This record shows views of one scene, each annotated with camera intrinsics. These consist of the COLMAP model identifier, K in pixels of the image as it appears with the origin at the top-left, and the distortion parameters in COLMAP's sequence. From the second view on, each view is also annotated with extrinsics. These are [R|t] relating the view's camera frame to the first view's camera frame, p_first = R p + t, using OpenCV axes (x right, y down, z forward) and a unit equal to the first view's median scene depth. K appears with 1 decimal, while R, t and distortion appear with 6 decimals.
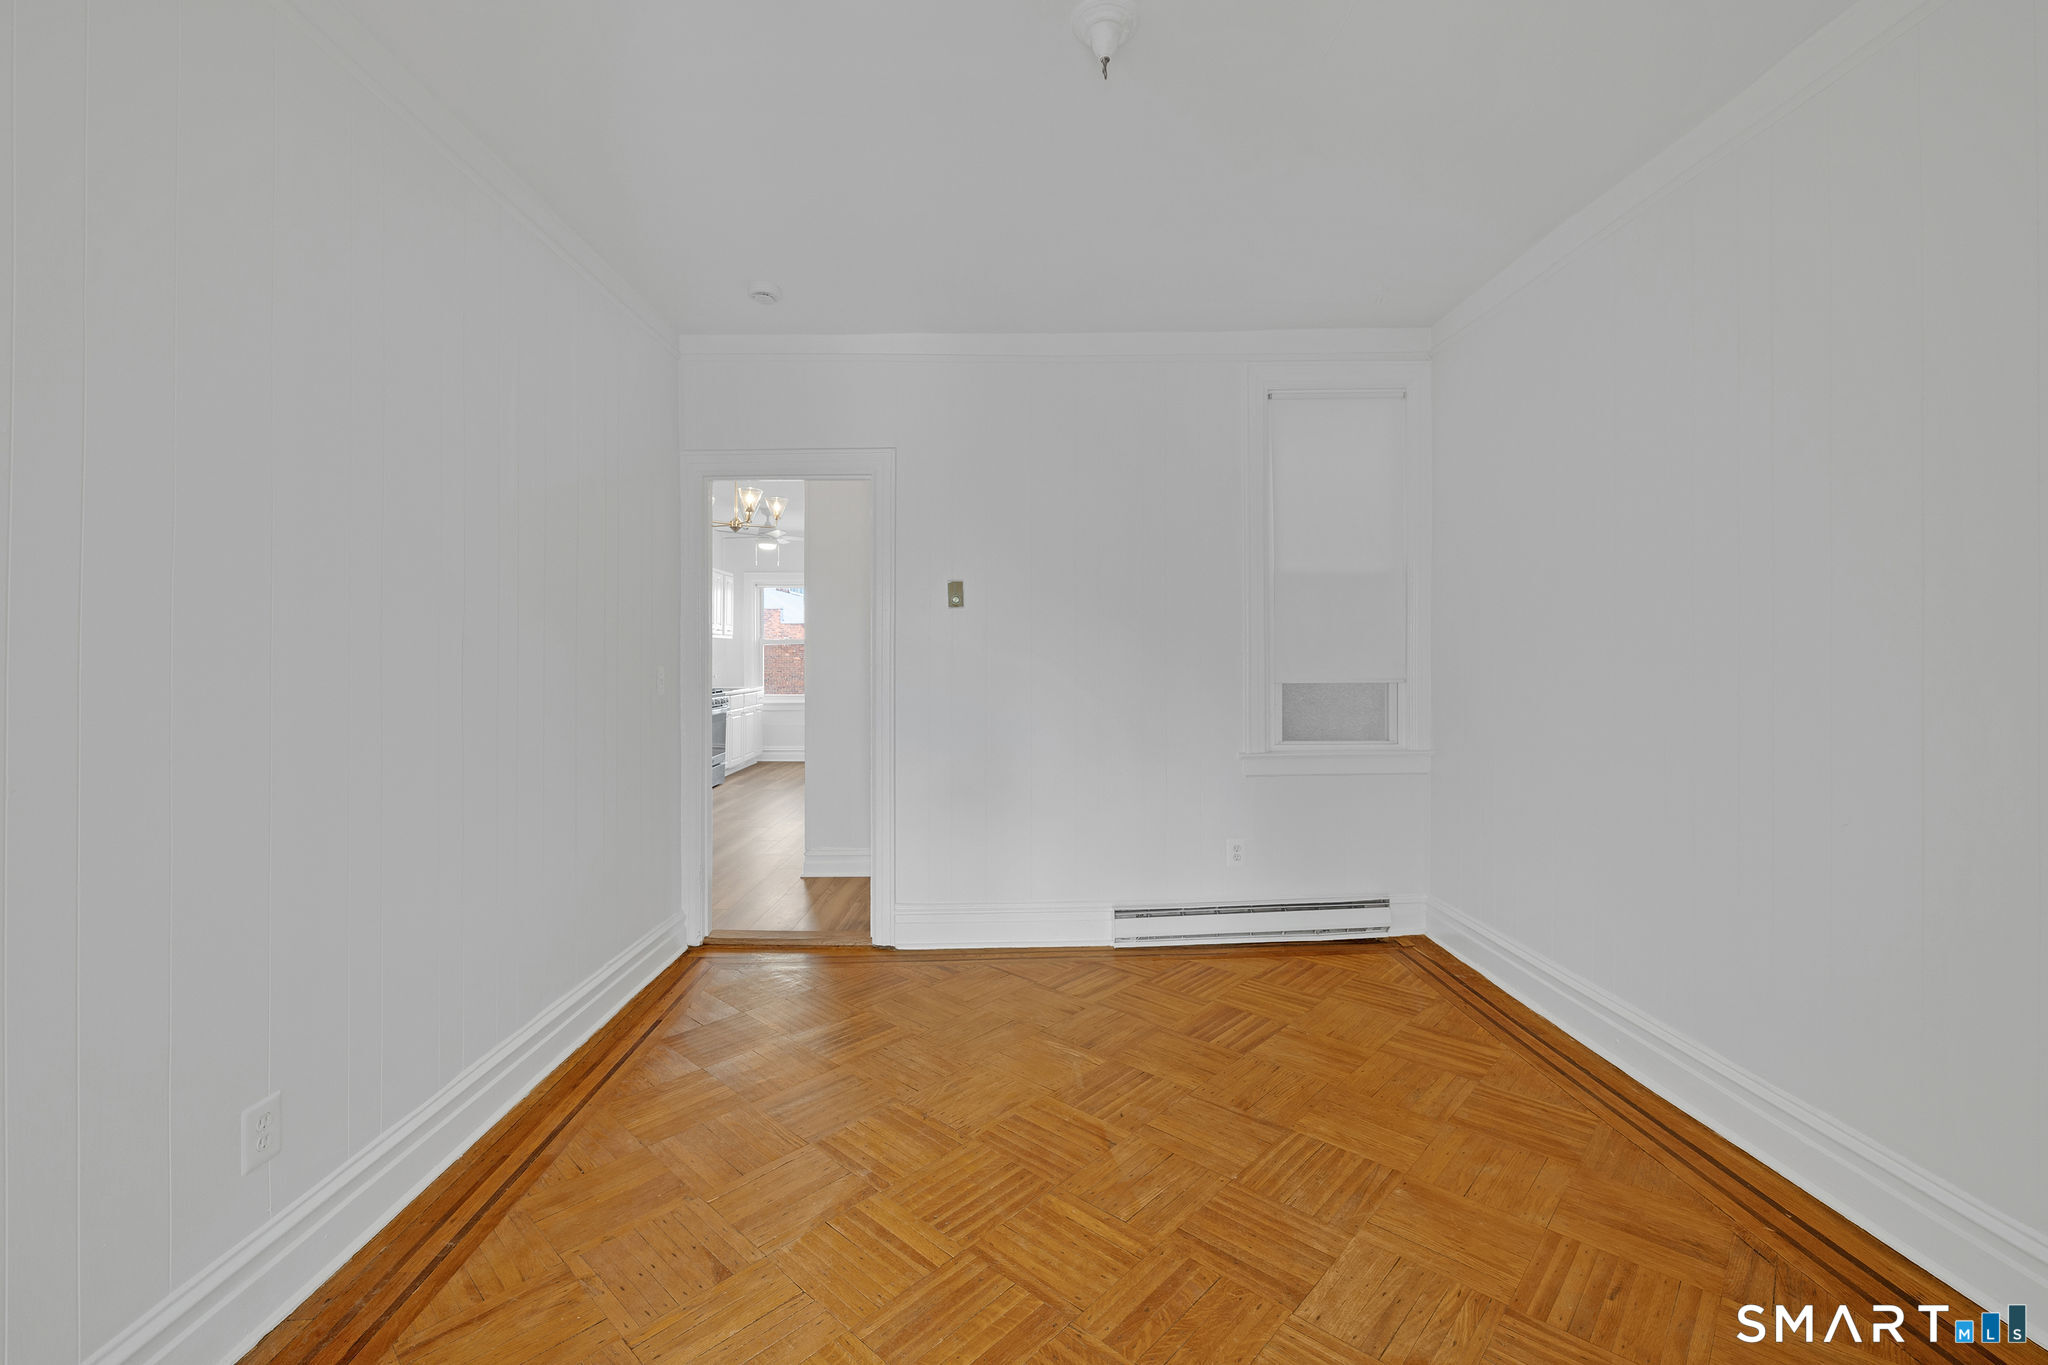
lens RADIAL K [[866.9, 0, 1014.9], [0, 866.9, 636.1], [0, 0, 1]] dist [-0.001828, 0.000702]
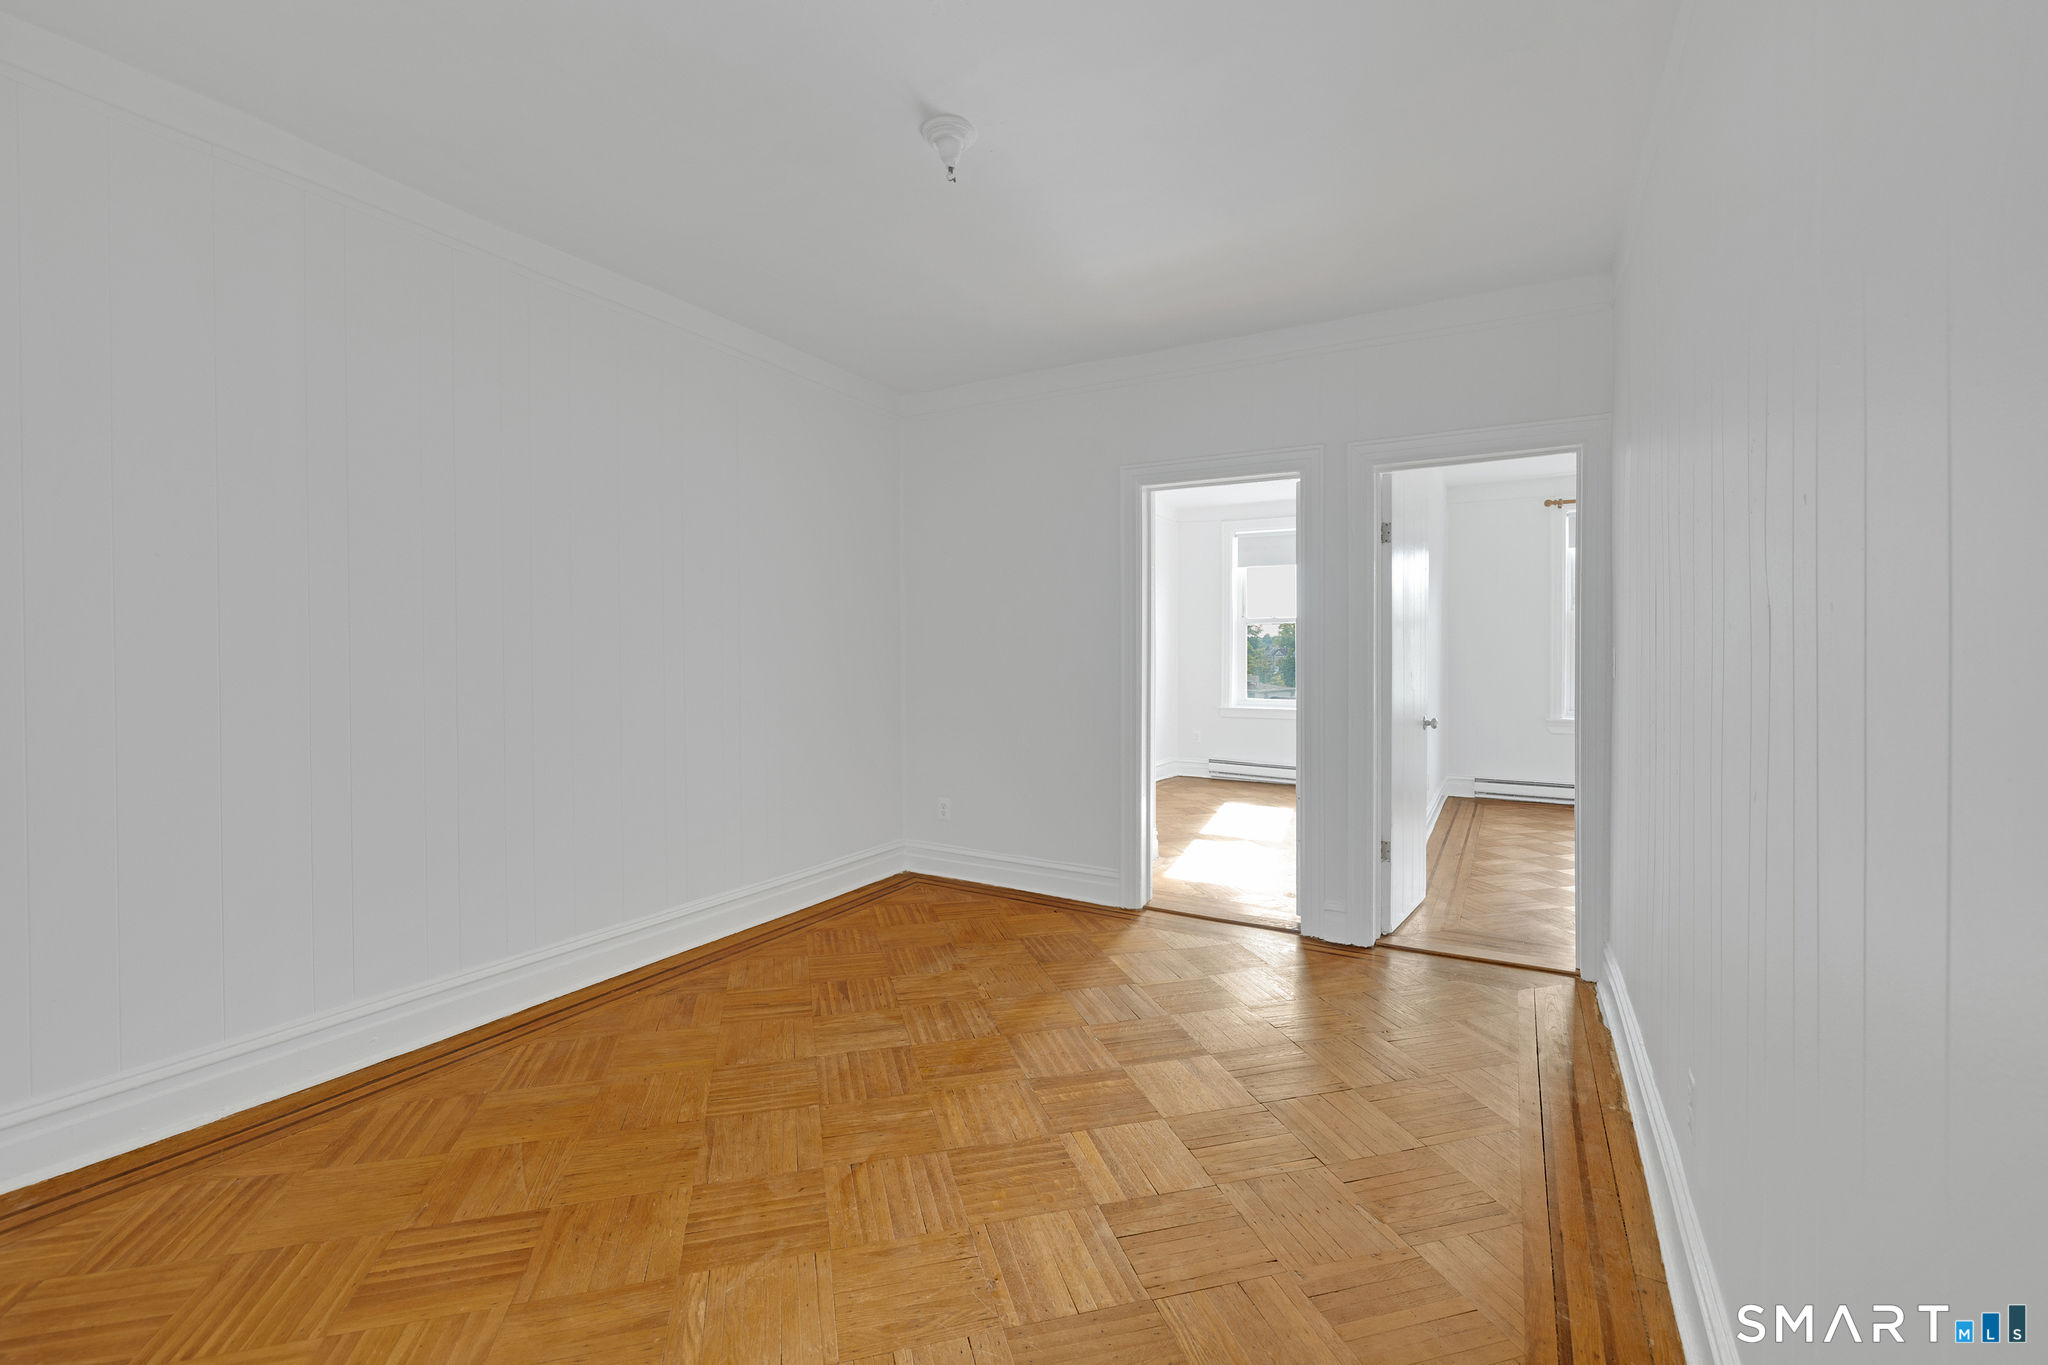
lens RADIAL K [[866.9, 0, 1024.6], [0, 866.9, 684.9], [0, 0, 1]] dist [-0.001828, 0.000702]
pose [[-0.863883, -0.014615, 0.503480, -0.474757], [-0.010130, 0.999881, 0.011644, 0.043903], [-0.503591, 0.004958, -0.863928, 1.581021]]
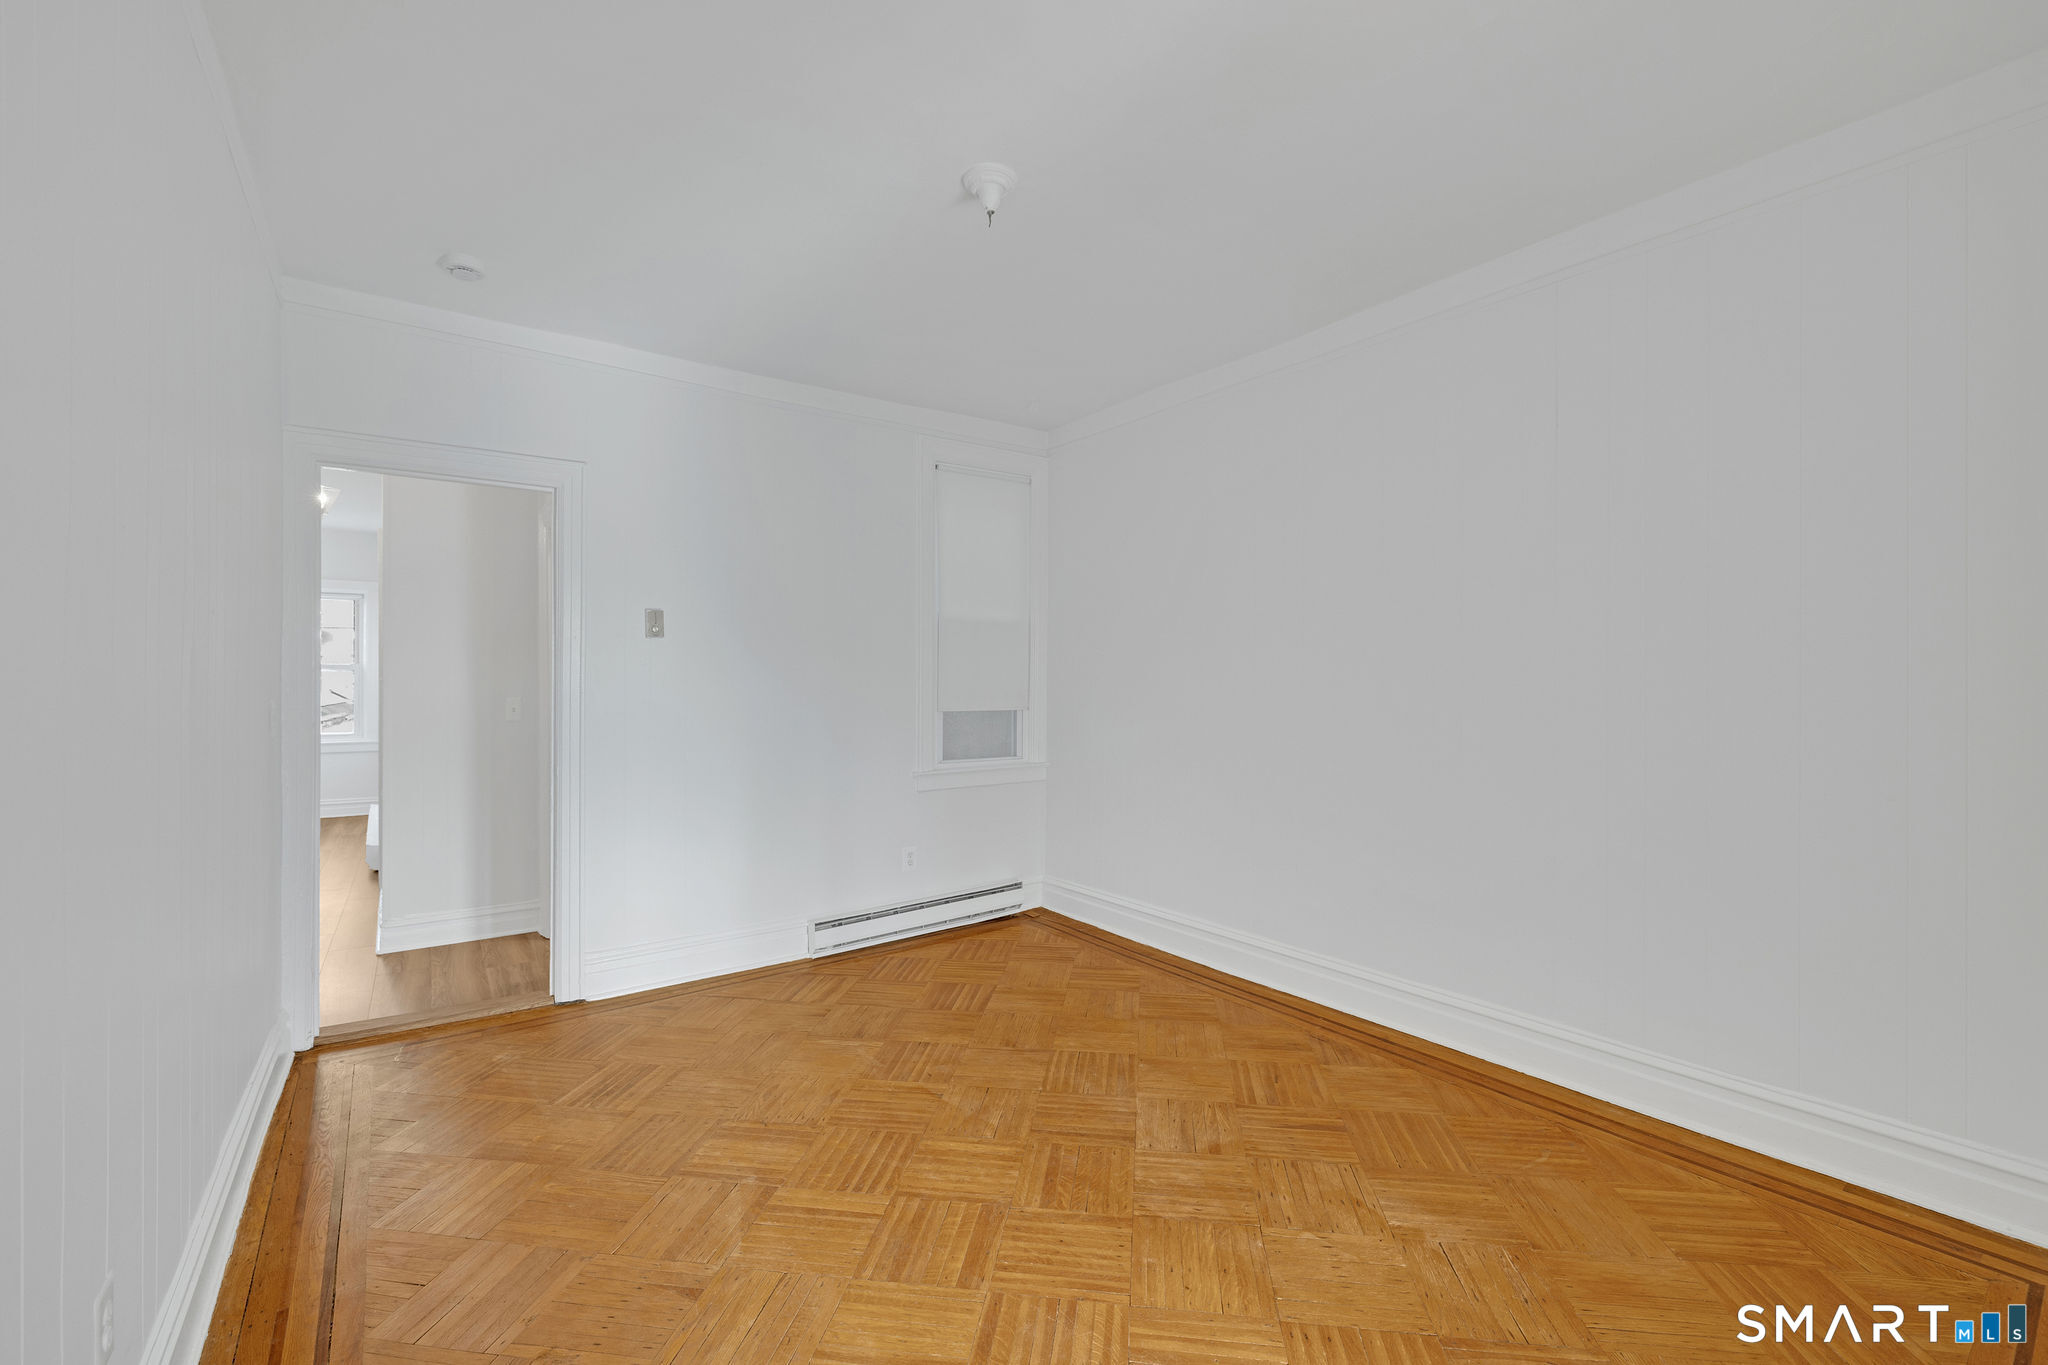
lens RADIAL K [[866.9, 0, 1020.2], [0, 866.9, 667.7], [0, 0, 1]] dist [-0.001828, 0.000702]
pose [[0.817727, 0.016920, 0.575358, -0.457934], [-0.018403, 0.999825, -0.003248, -0.004717], [-0.575312, -0.007933, 0.817895, -0.039803]]
